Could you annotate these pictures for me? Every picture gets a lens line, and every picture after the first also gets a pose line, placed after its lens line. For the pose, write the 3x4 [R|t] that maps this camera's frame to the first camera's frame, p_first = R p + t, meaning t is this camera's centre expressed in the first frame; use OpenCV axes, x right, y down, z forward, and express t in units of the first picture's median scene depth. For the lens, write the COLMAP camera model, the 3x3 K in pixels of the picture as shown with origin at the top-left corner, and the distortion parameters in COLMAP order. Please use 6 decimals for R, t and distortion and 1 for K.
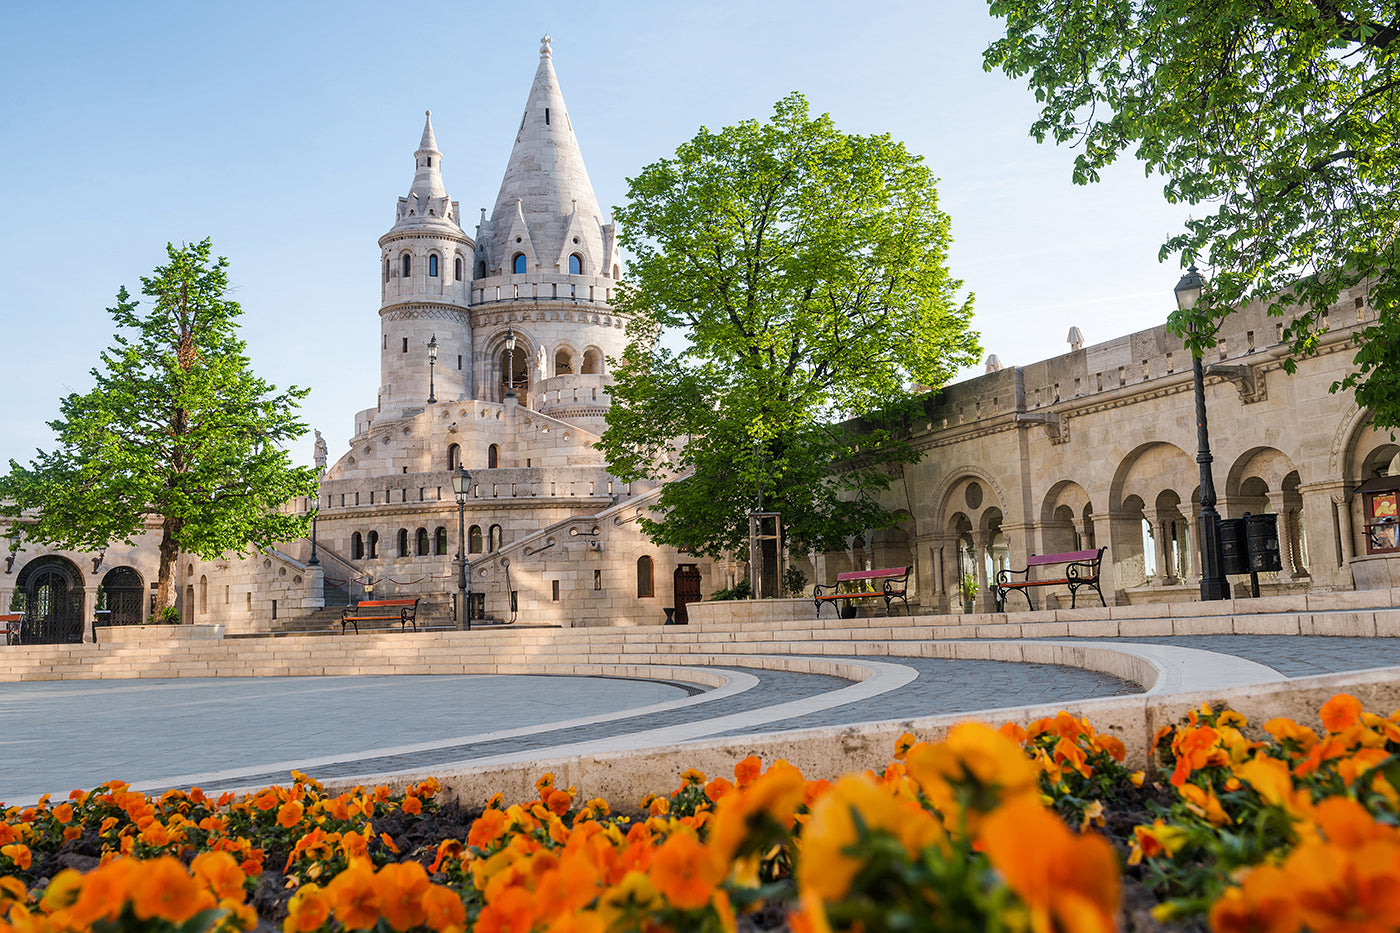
lens RADIAL K [[1237.5, 0, 698.4], [0, 1237.5, 462.1], [0, 0, 1]] dist [-0.015757, -0.004111]
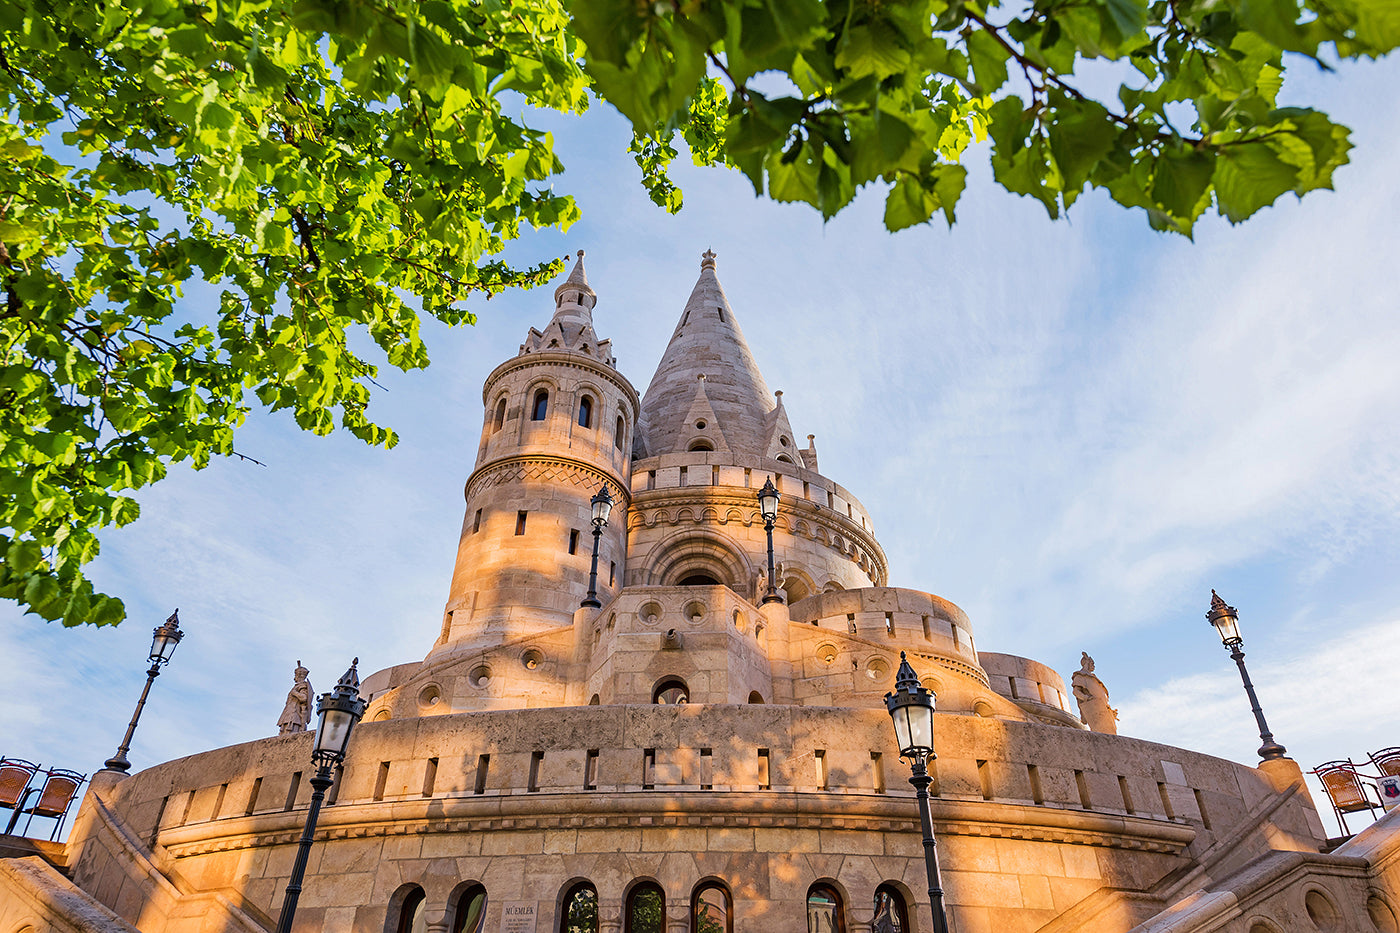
lens RADIAL K [[880.8, 0, 695.5], [0, 880.8, 458.5], [0, 0, 1]] dist [0.000751, 0.000184]
pose [[0.980191, 0.143611, 0.136389, -0.215583], [-0.061942, 0.876380, -0.477621, 0.054954], [-0.188120, 0.459711, 0.867915, 0.636750]]
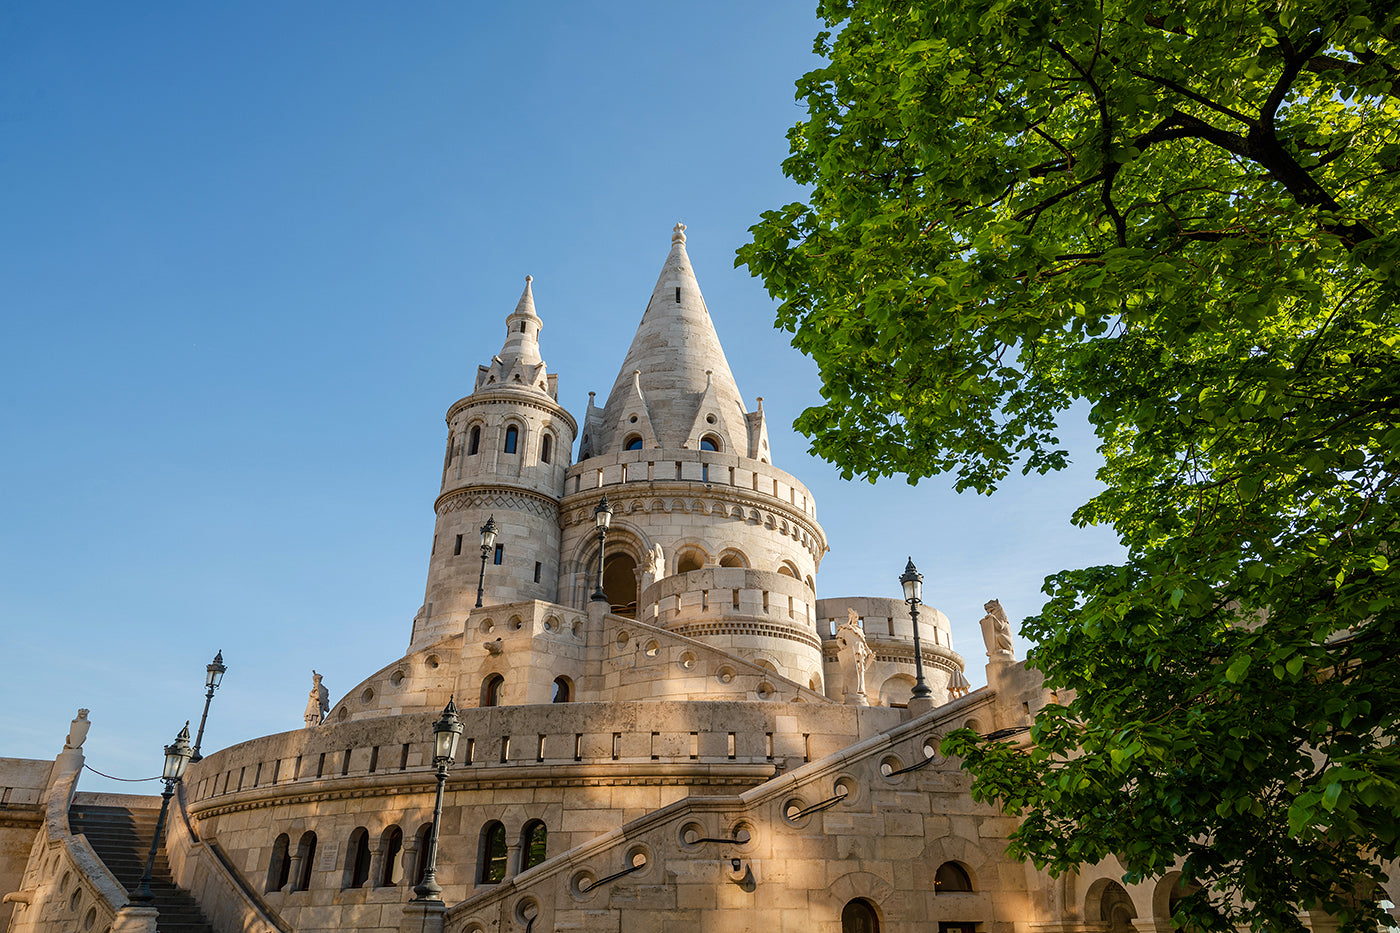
lens RADIAL K [[924.6, 0, 711.9], [0, 924.6, 465.9], [0, 0, 1]] dist [0.001030, -0.000525]
pose [[0.994526, -0.026210, -0.101151, -0.045083], [-0.009559, 0.941149, -0.337856, 0.034677], [0.104053, 0.336973, 0.935747, 0.514275]]
